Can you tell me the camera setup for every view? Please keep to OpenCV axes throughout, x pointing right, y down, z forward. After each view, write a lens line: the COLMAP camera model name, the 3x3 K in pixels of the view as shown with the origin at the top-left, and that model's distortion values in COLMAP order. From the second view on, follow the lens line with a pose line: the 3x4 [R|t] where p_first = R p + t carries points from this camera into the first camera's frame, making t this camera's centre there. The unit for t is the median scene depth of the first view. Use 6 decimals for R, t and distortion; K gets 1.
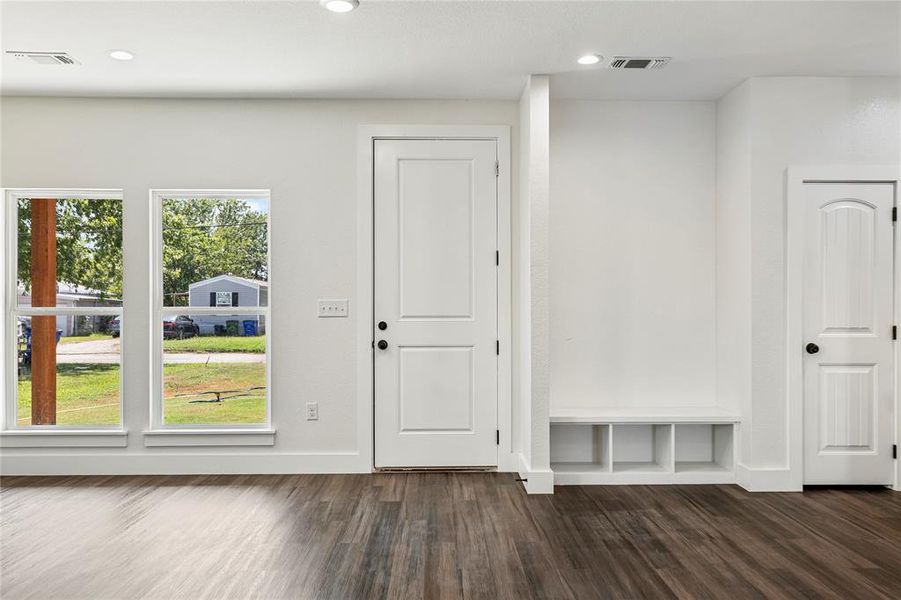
lens RADIAL K [[720.1, 0, 455.5], [0, 720.1, 306.0], [0, 0, 1]] dist [-0.011847, 0.019464]
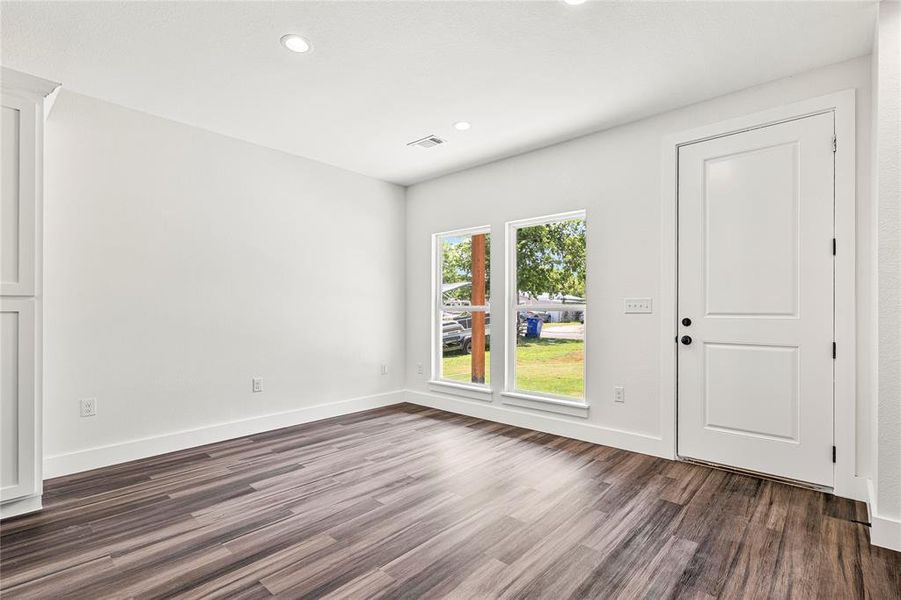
lens RADIAL K [[423.0, 0, 455.5], [0, 423.0, 308.5], [0, 0, 1]] dist [0.003359, -0.001655]
pose [[0.728468, -0.000243, -0.685080, 0.077211], [0.004357, 0.999981, 0.004278, 0.003749], [0.685066, -0.006102, 0.728455, 0.324177]]
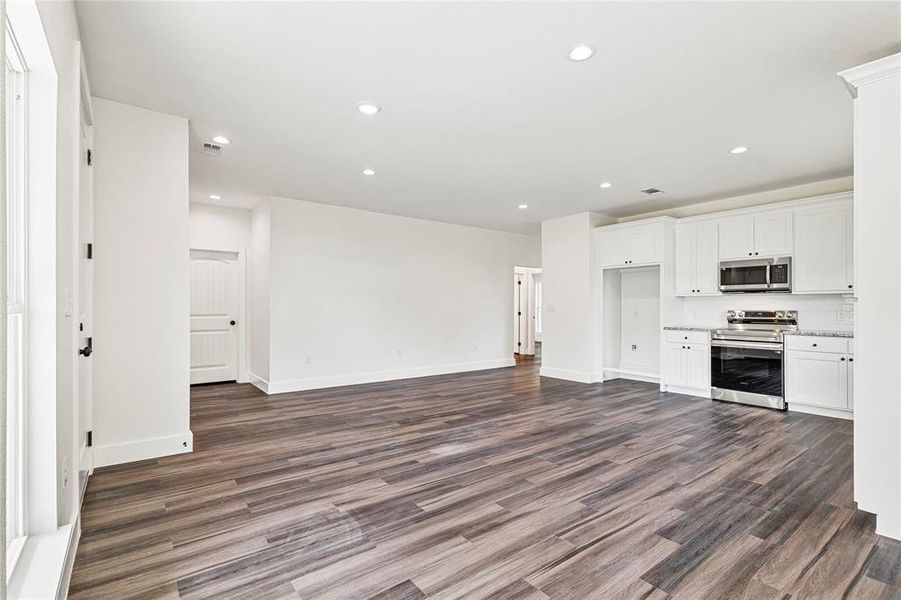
lens RADIAL K [[423.0, 0, 452.0], [0, 423.0, 306.1], [0, 0, 1]] dist [0.003359, -0.001655]
pose [[-0.590872, -0.001138, 0.806764, -0.680420], [-0.010277, 0.999928, -0.006117, 0.005008], [-0.806700, -0.011905, -0.590842, 0.953077]]
